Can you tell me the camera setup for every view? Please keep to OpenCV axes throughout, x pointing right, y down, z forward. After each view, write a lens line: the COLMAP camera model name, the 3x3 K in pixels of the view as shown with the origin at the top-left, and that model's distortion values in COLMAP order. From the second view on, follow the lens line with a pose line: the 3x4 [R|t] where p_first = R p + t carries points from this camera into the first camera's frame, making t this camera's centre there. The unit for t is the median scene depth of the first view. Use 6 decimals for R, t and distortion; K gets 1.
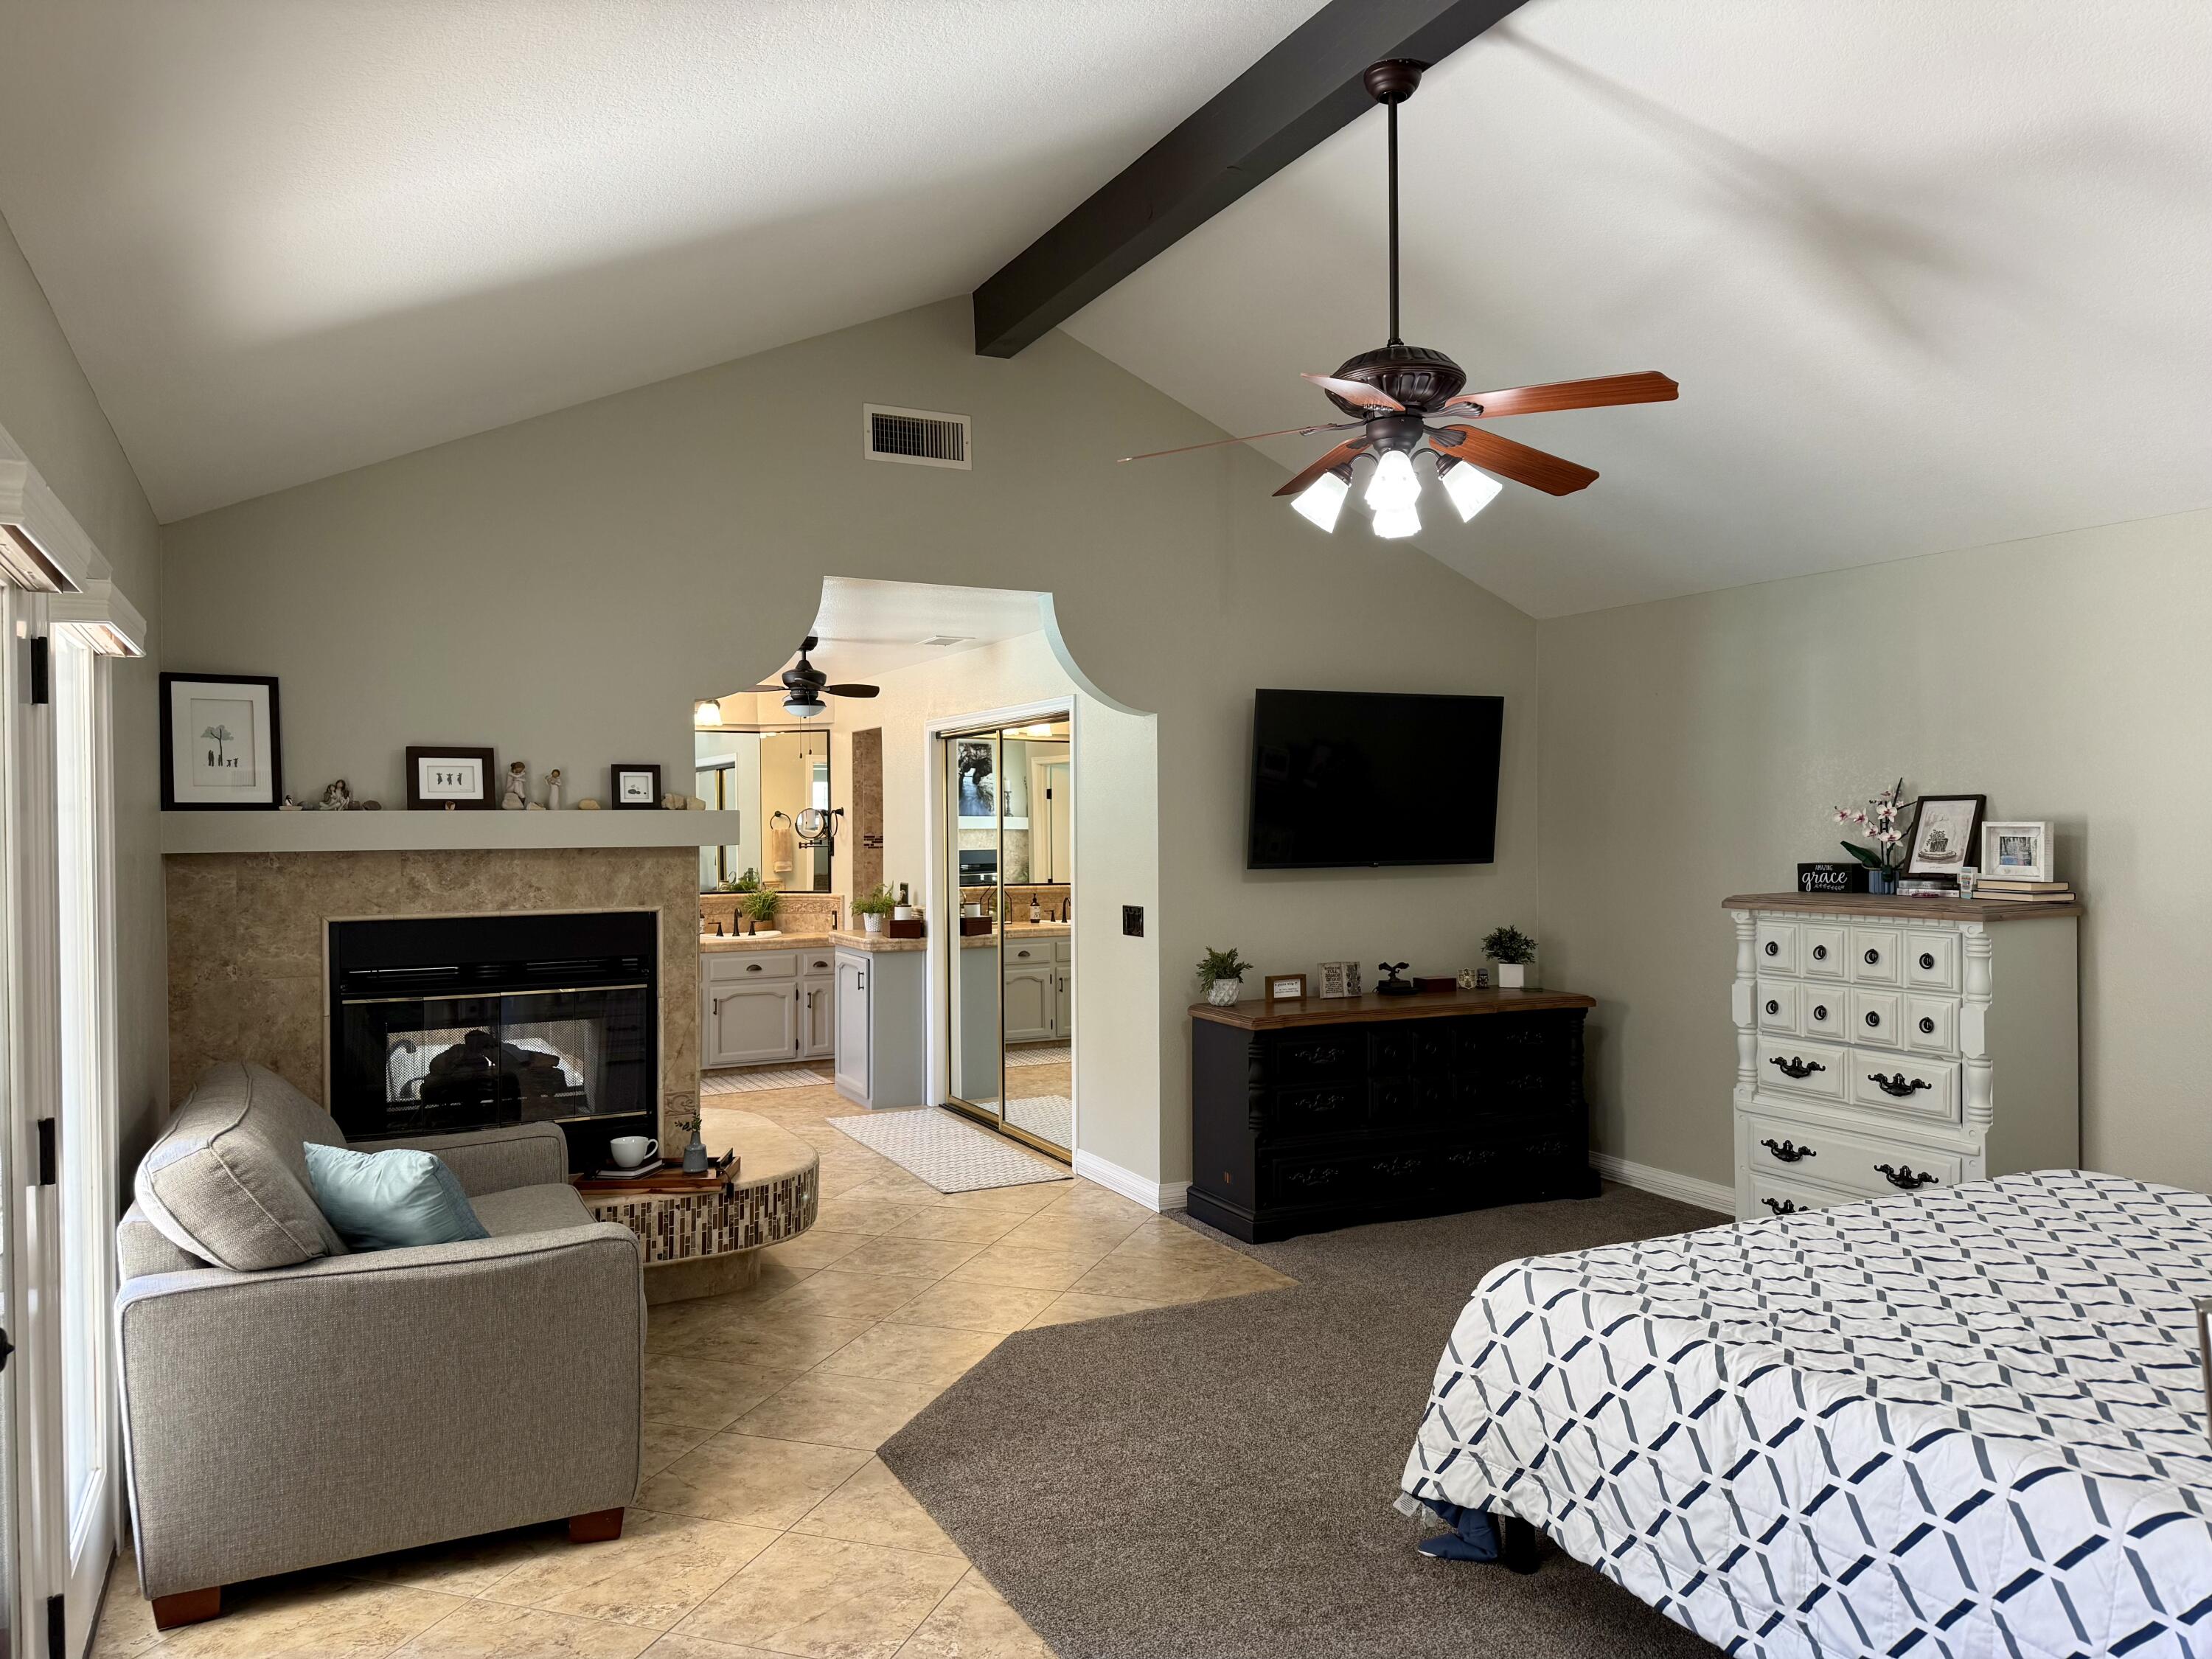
lens RADIAL K [[1557.1, 0, 1113.8], [0, 1557.1, 824.8], [0, 0, 1]] dist [0.104607, -0.142152]
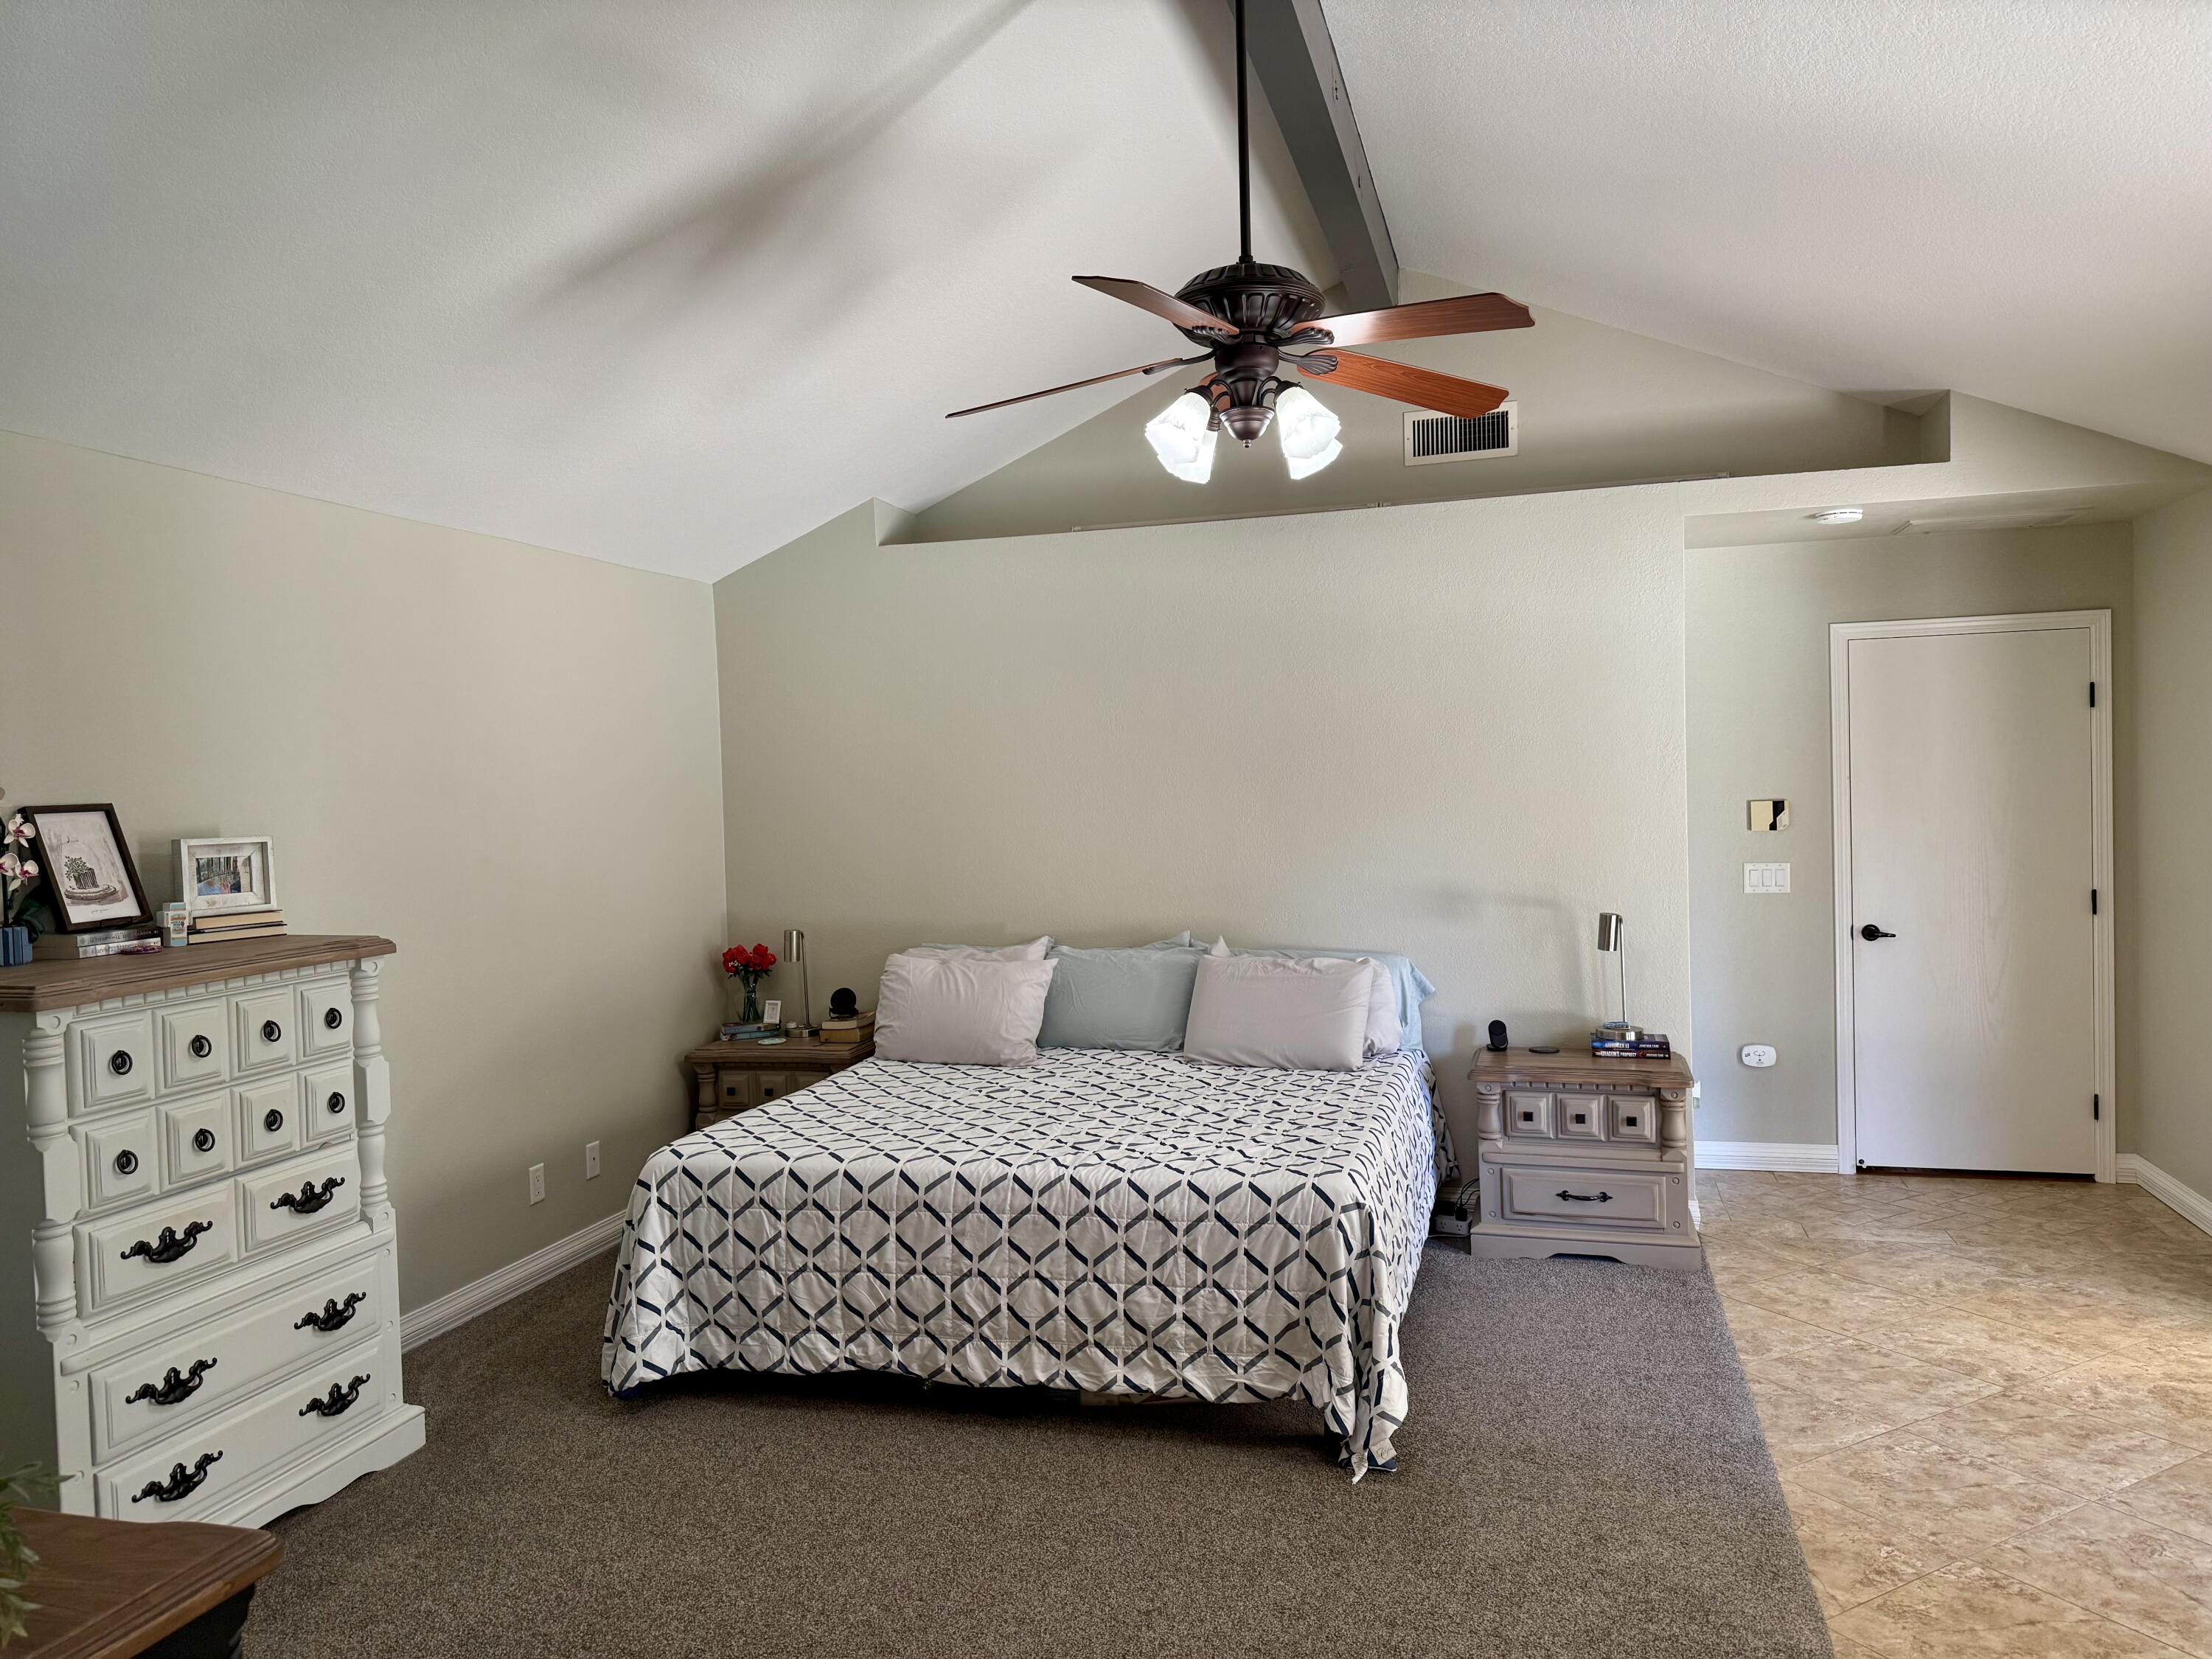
lens RADIAL K [[1538.3, 0, 1095.7], [0, 1538.3, 838.9], [0, 0, 1]] dist [0.178166, -0.342502]
pose [[-0.722058, 0.001303, 0.691831, -0.256547], [0.038357, 0.998536, 0.038151, -0.013457], [-0.690768, 0.054084, -0.721051, 1.222051]]
